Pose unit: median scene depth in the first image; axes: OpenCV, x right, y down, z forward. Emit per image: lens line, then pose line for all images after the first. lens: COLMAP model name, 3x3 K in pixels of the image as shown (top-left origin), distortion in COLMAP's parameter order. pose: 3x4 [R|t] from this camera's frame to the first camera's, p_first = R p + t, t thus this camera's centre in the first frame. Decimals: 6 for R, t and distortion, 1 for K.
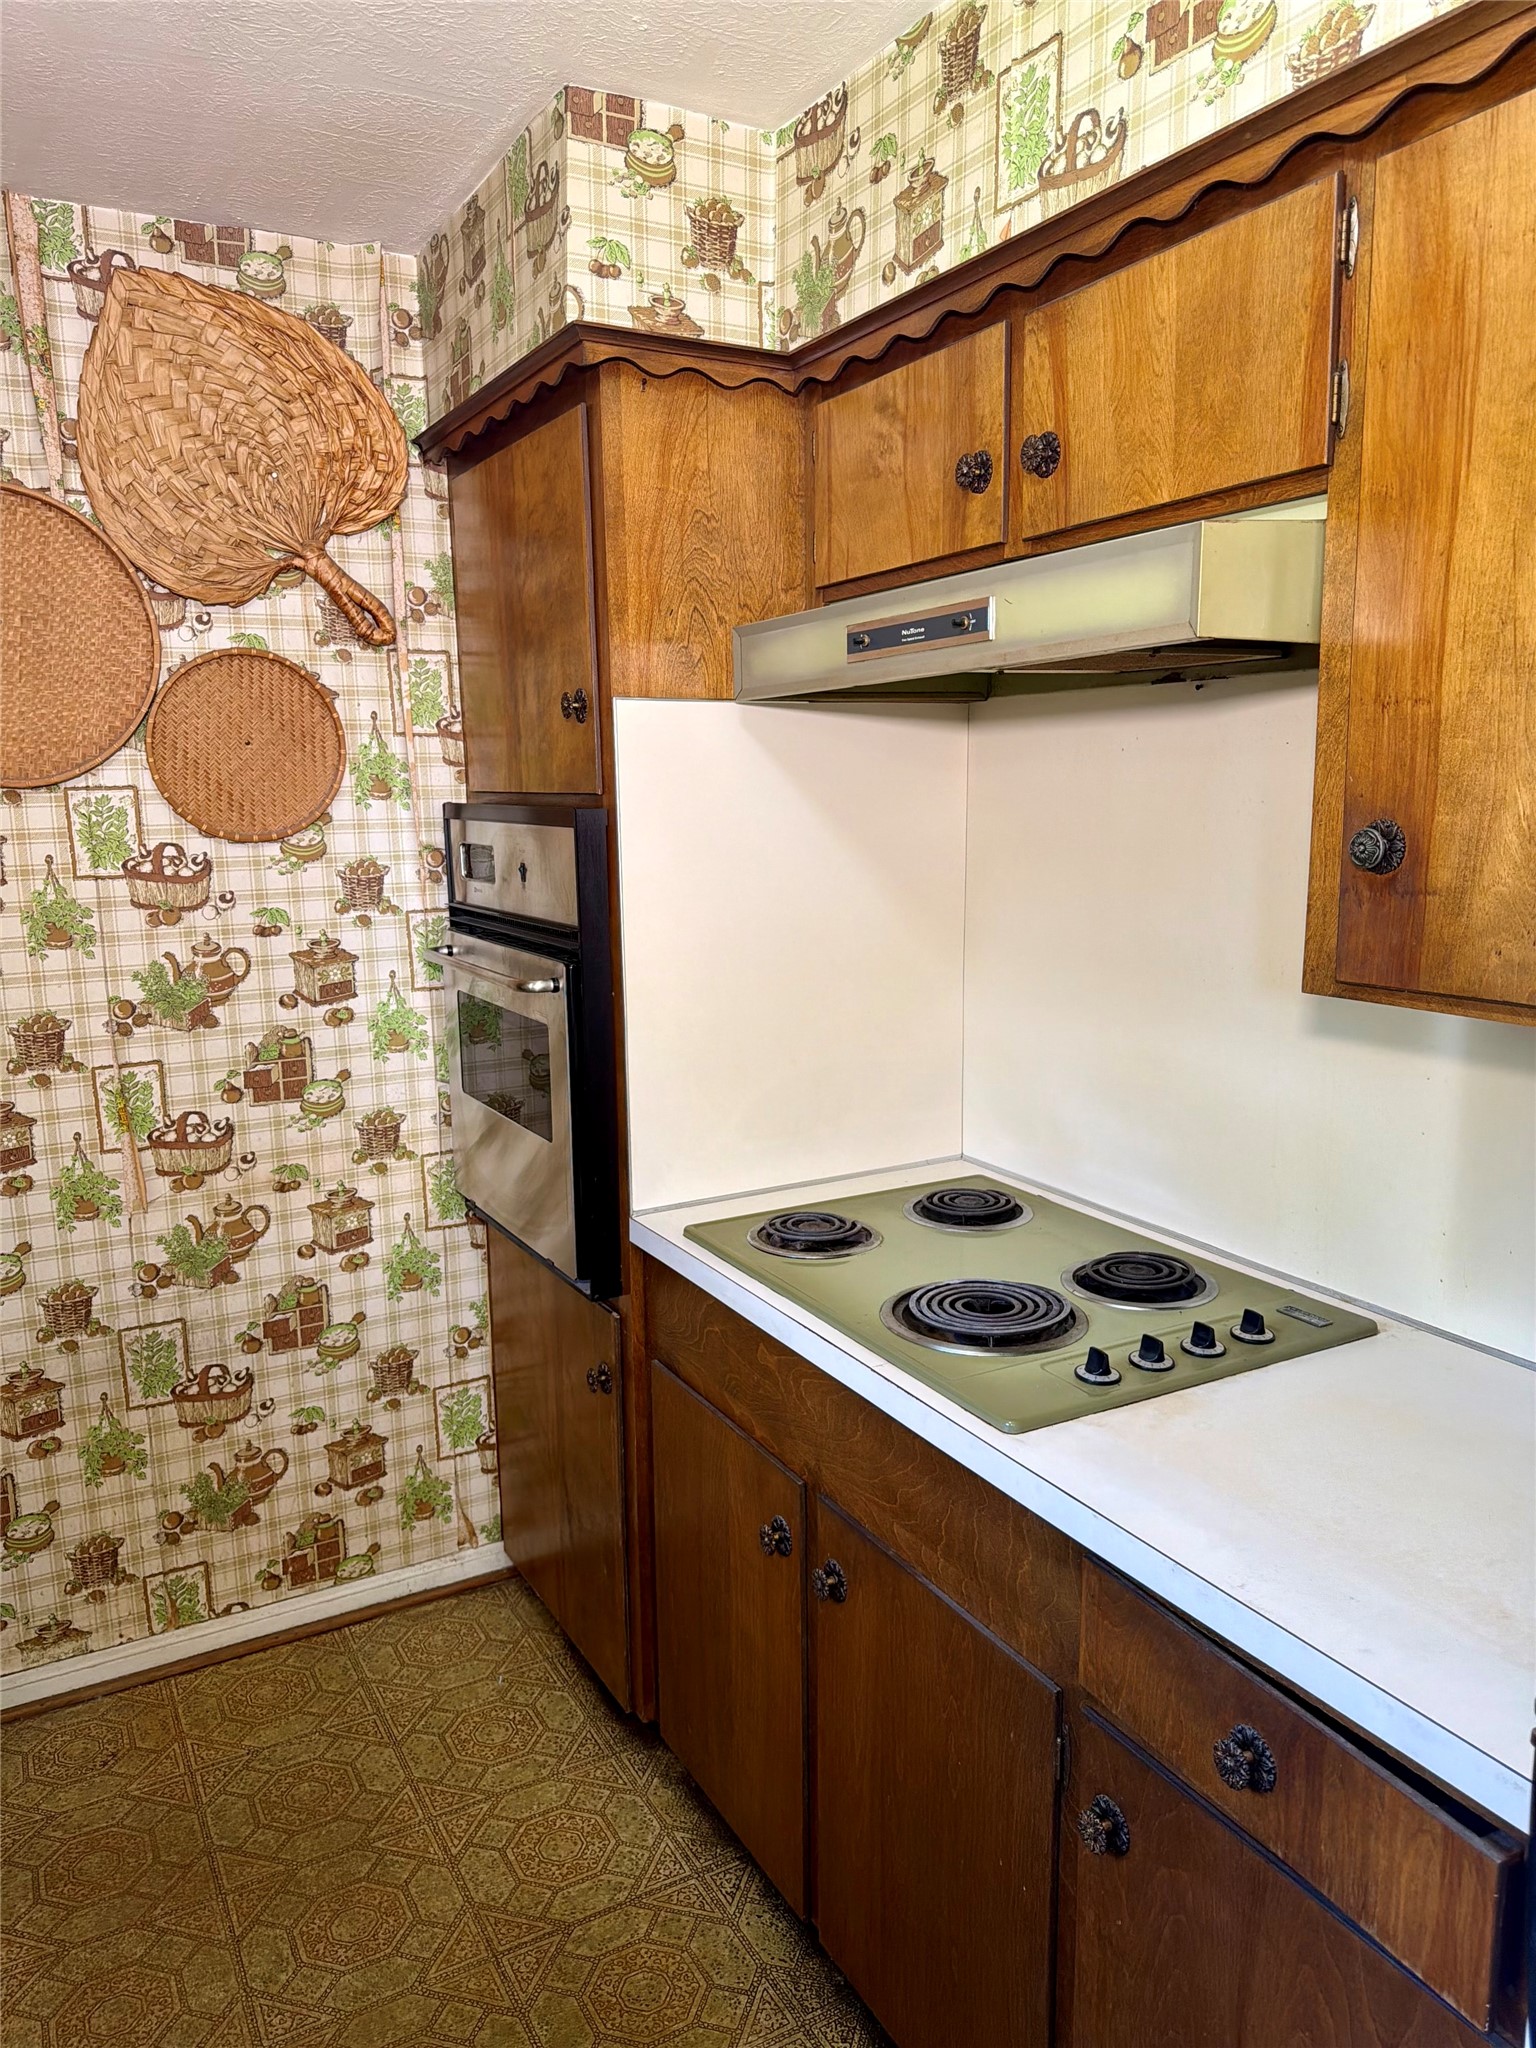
lens RADIAL K [[1456.2, 0, 756.6], [0, 1456.2, 1028.9], [0, 0, 1]] dist [0.012180, -0.016803]
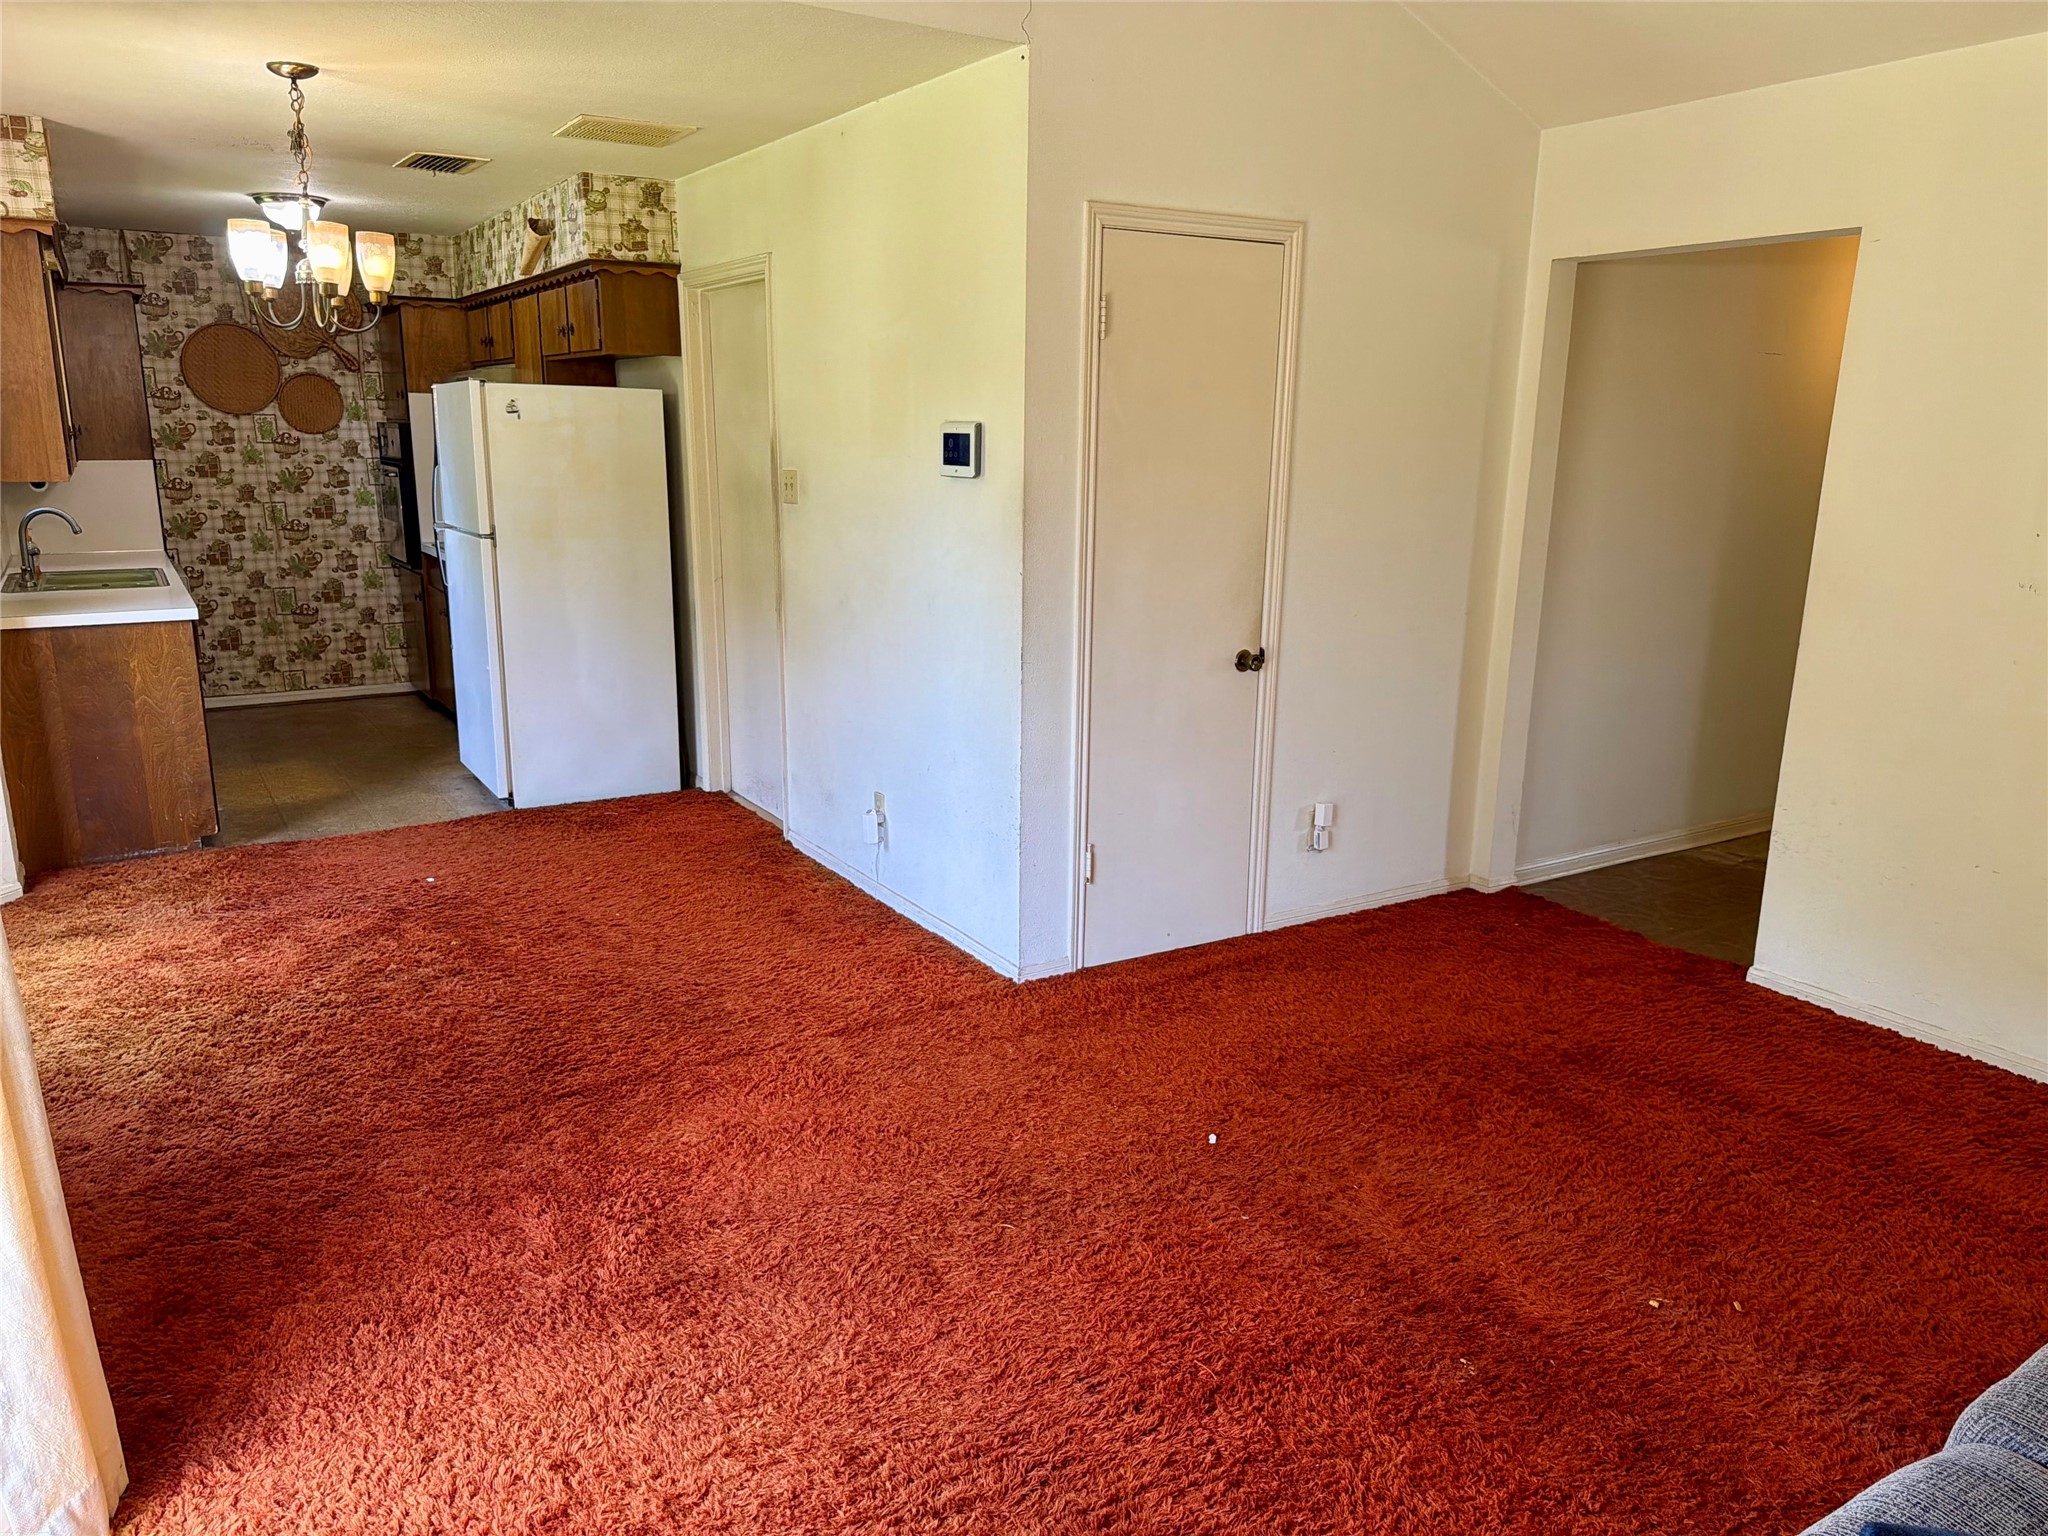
lens RADIAL K [[1456.2, 0, 1001.8], [0, 1456.2, 793.1], [0, 0, 1]] dist [0.012180, -0.016803]
pose [[0.998584, 0.017250, 0.050330, 0.999311], [-0.021306, 0.996469, 0.081211, 0.360286], [-0.048751, -0.082168, 0.995425, -2.286763]]
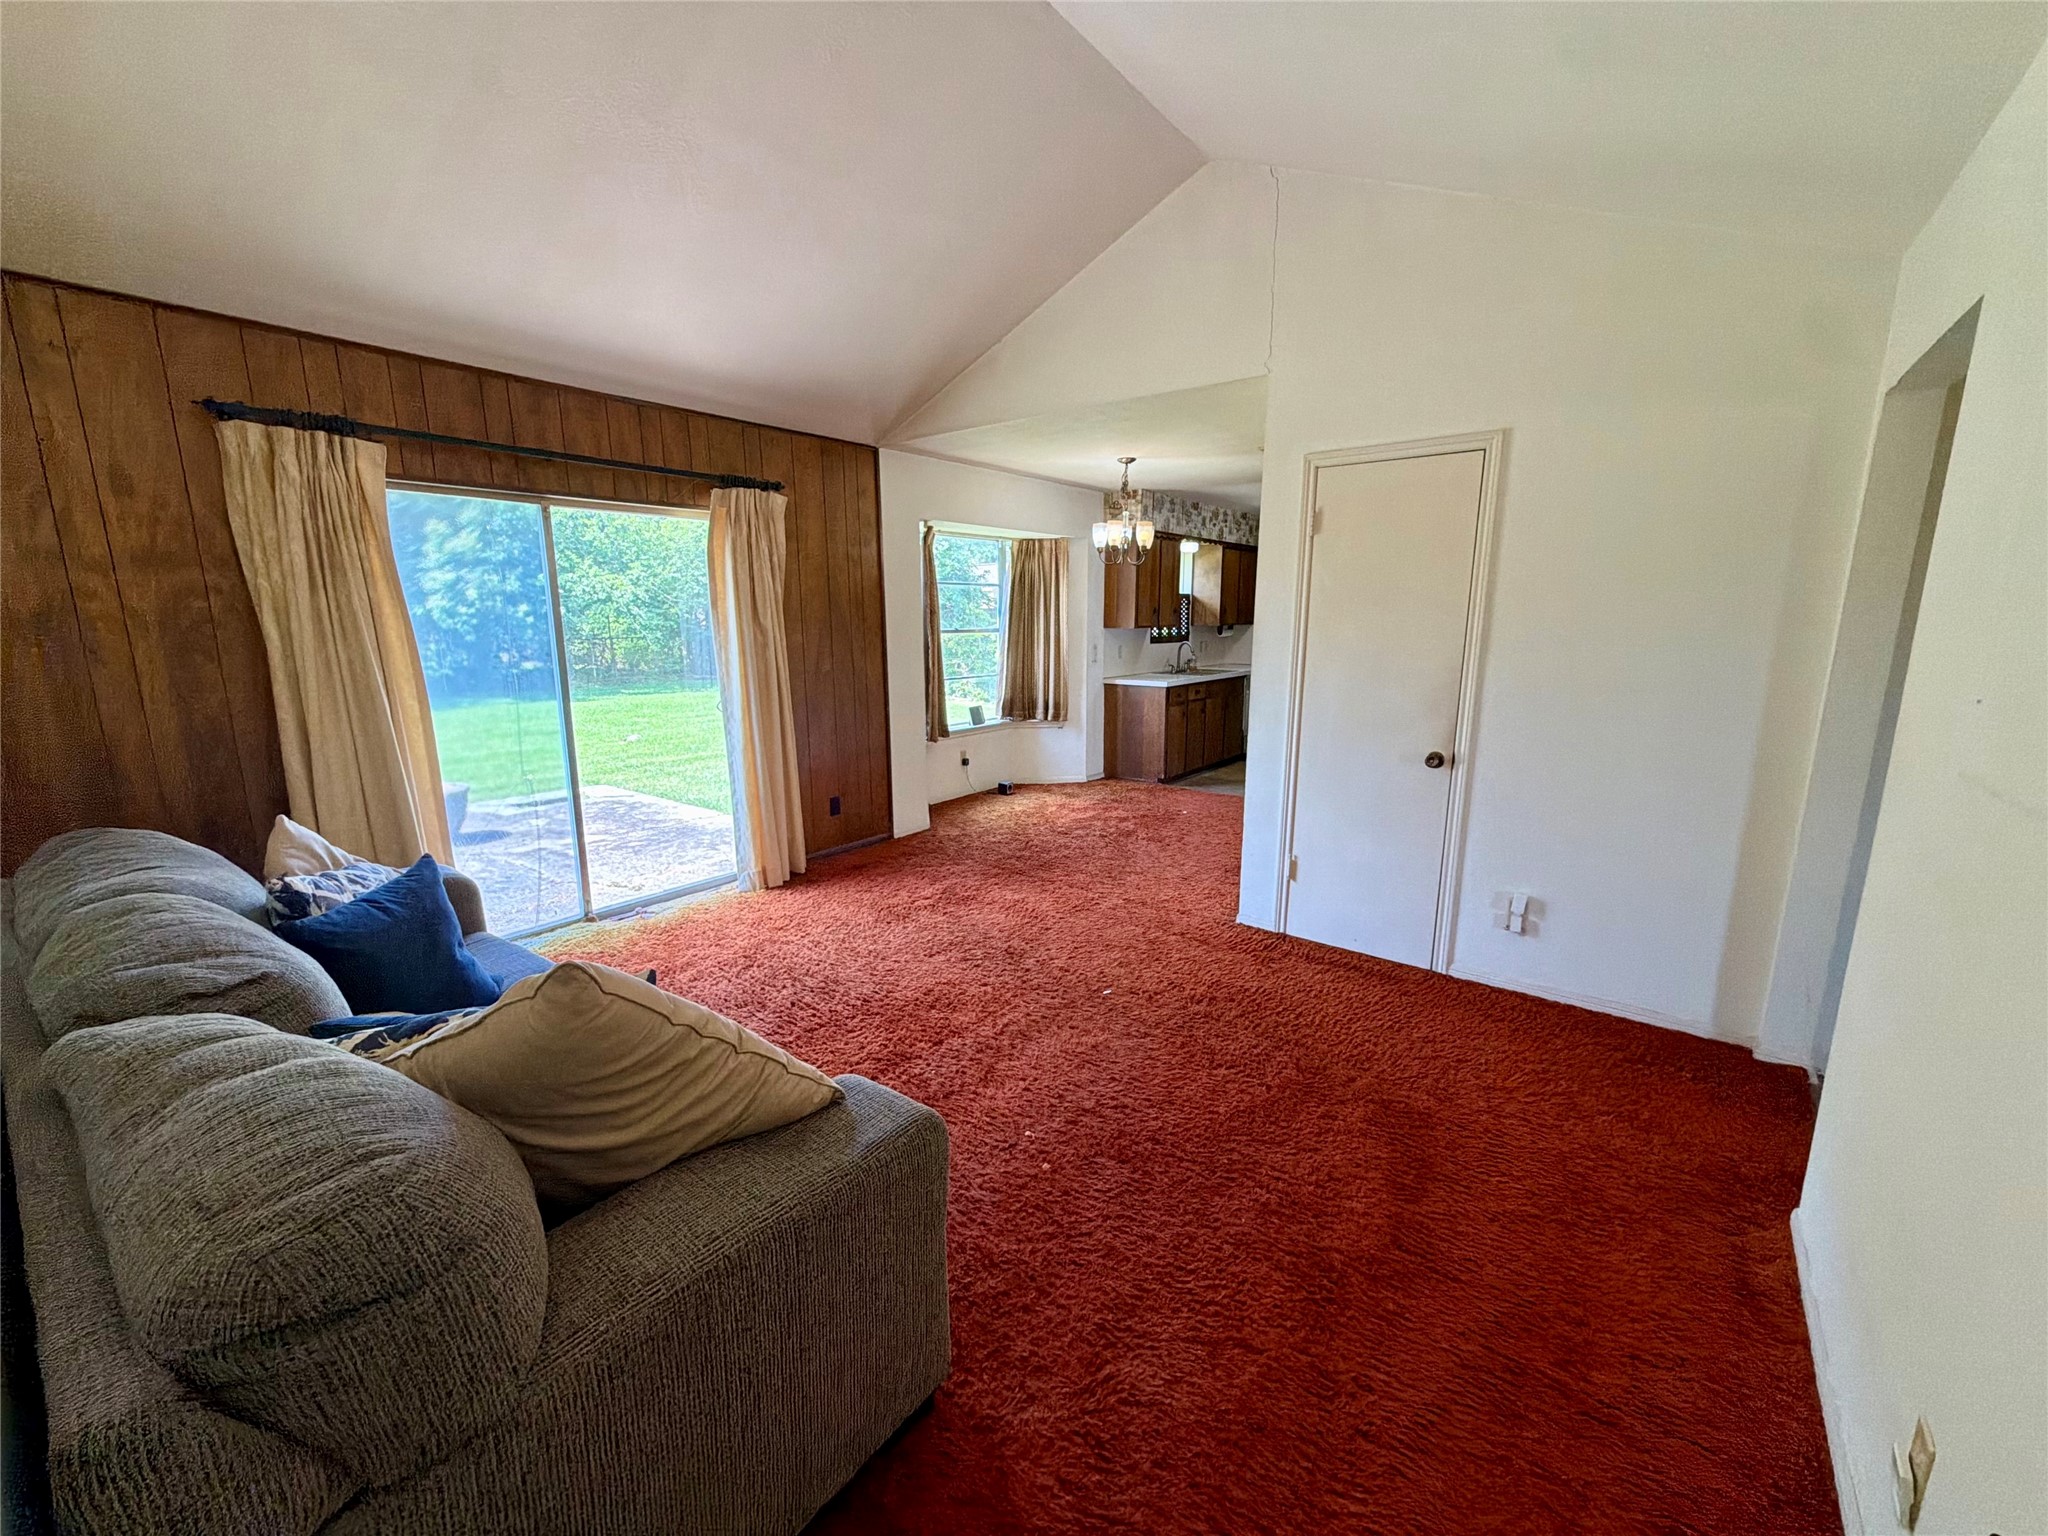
lens RADIAL K [[819.8, 0, 1006.6], [0, 819.8, 759.6], [0, 0, 1]] dist [-0.001056, -0.000063]
pose [[0.372432, 0.180351, -0.910367, 2.293189], [-0.156085, 0.979135, 0.130120, 0.274956], [0.914840, 0.093634, 0.392811, -1.707725]]
